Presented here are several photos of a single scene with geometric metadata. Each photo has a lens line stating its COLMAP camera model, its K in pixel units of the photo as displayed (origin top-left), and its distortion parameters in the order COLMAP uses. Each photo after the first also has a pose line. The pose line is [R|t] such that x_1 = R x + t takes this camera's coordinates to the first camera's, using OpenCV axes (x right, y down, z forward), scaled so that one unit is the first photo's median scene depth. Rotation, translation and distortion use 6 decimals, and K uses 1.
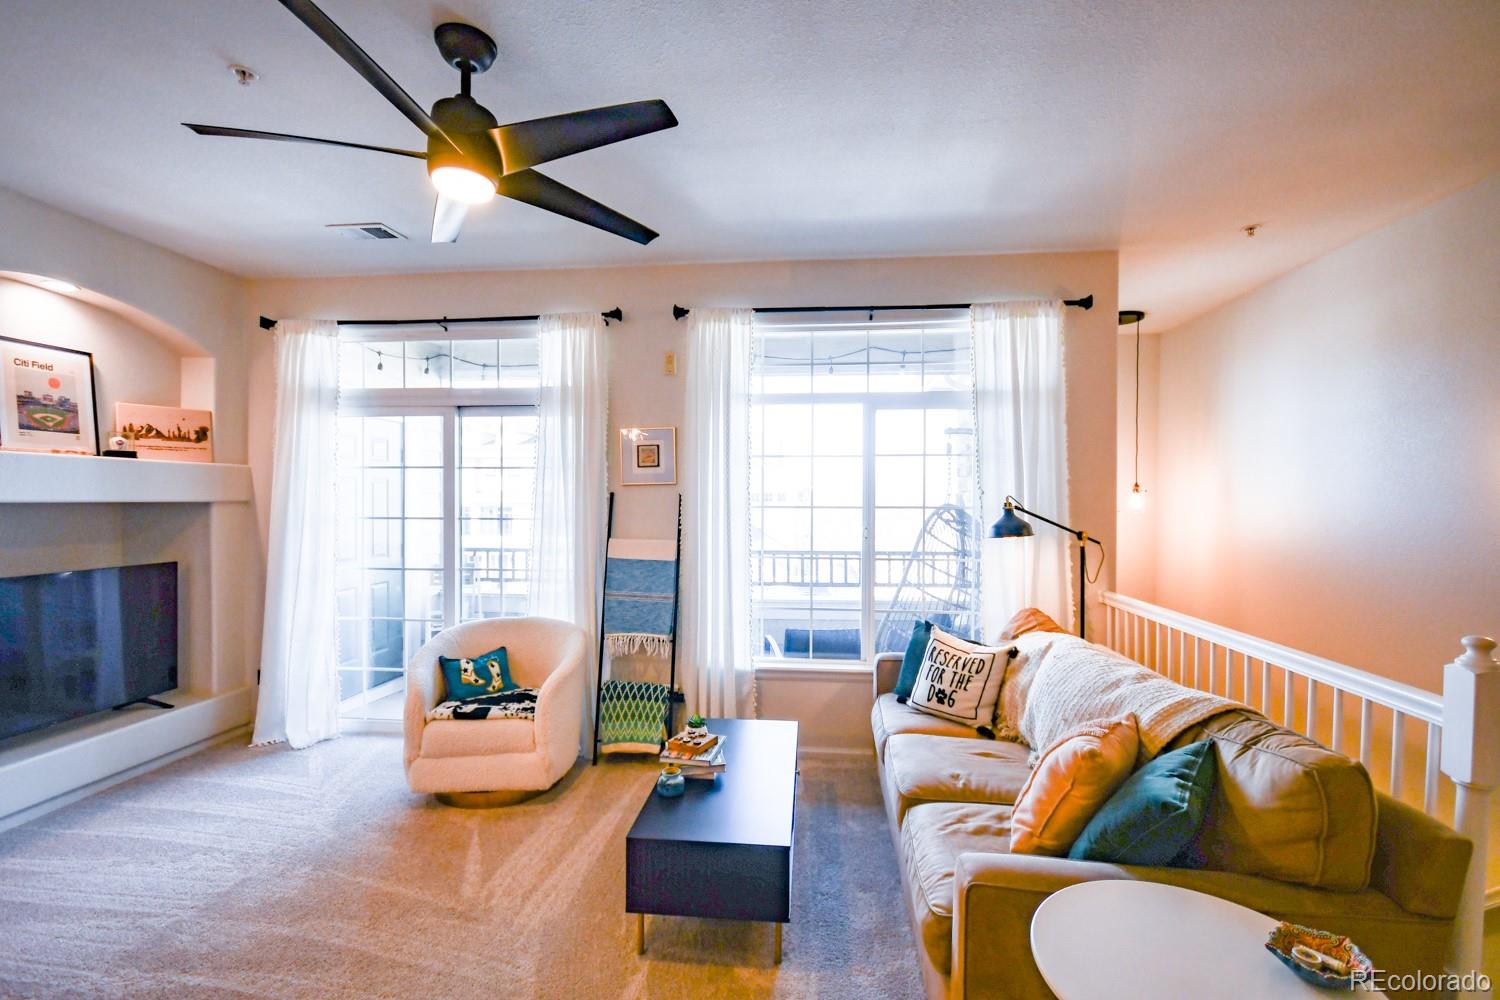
lens RADIAL K [[643.4, 0, 750.0], [0, 643.4, 500.0], [0, 0, 1]] dist [0.001455, -0.008889]
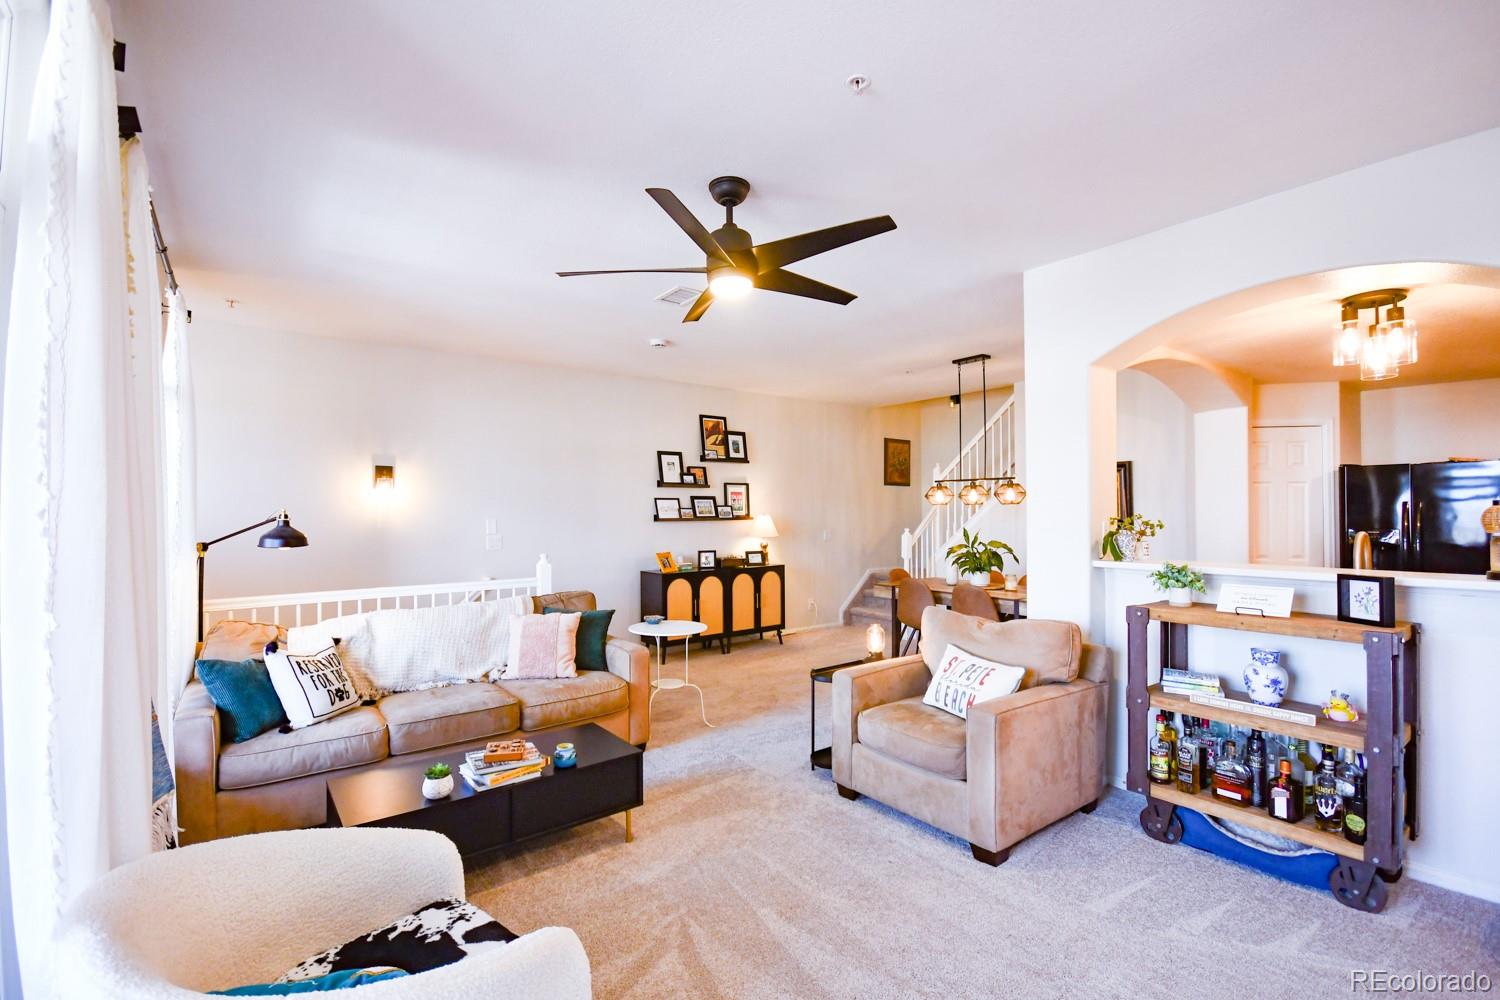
lens RADIAL K [[658.5, 0, 750.7], [0, 658.5, 504.9], [0, 0, 1]] dist [0.009433, -0.010527]
pose [[-0.684575, 0.004917, 0.728926, -0.799867], [0.003711, 0.999988, -0.003260, -0.005578], [-0.728933, 0.000473, -0.684585, 1.023847]]
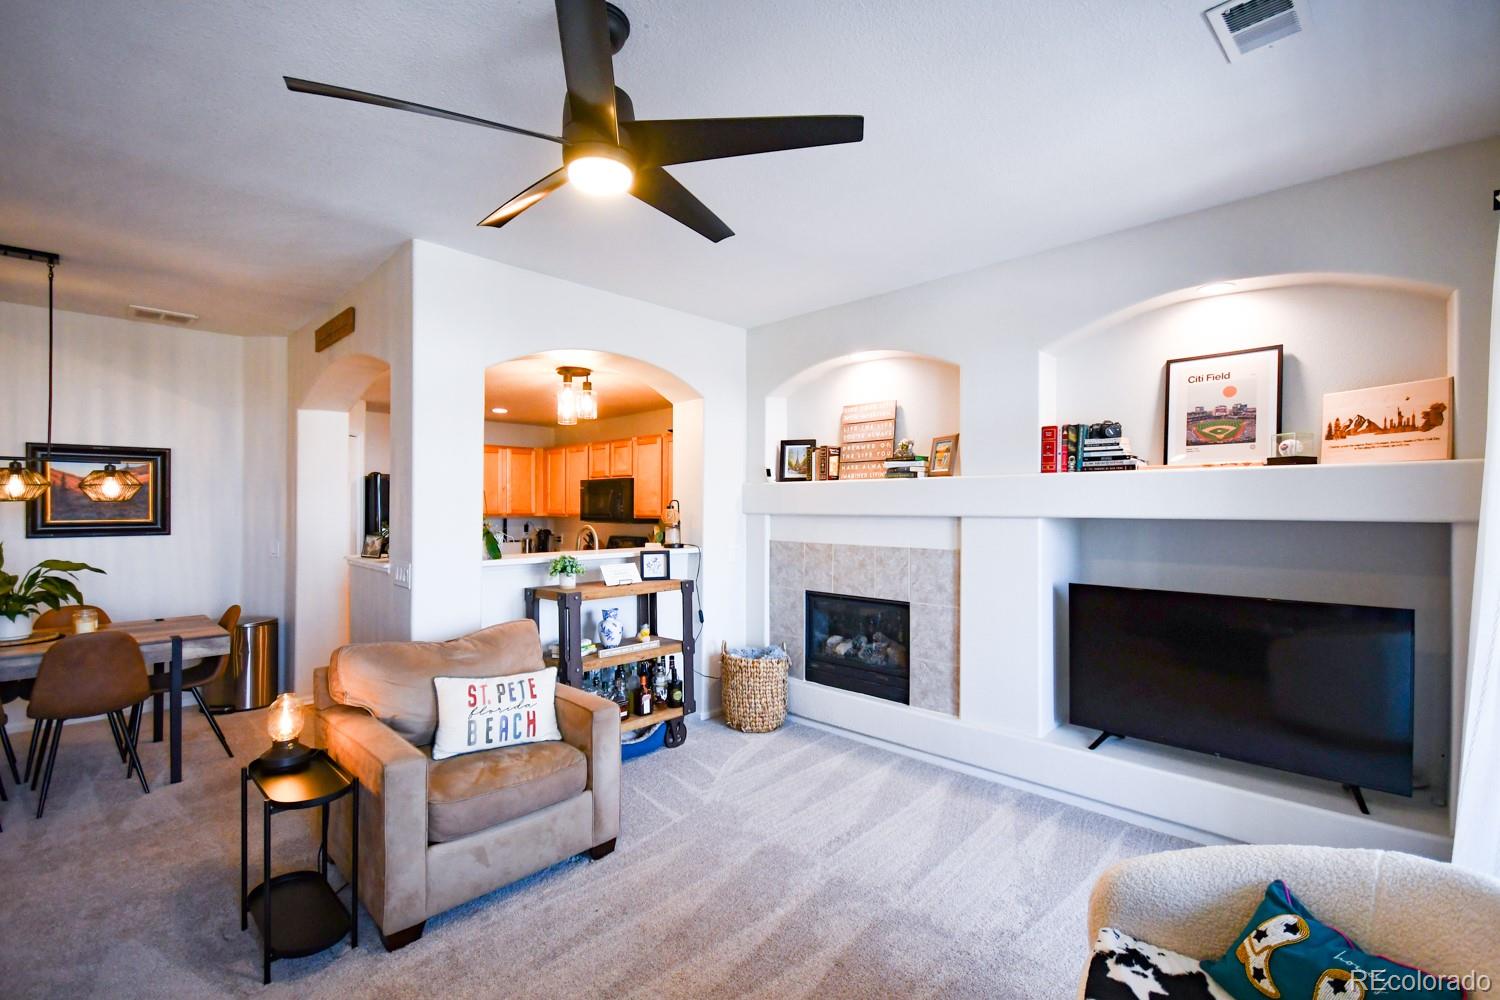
lens RADIAL K [[656.6, 0, 748.7], [0, 656.6, 504.3], [0, 0, 1]] dist [0.007857, -0.012121]
pose [[-0.622511, -0.010091, -0.782546, 0.085064], [-0.007462, 0.999948, -0.006959, -0.005567], [0.782576, 0.001508, -0.622554, 0.920515]]
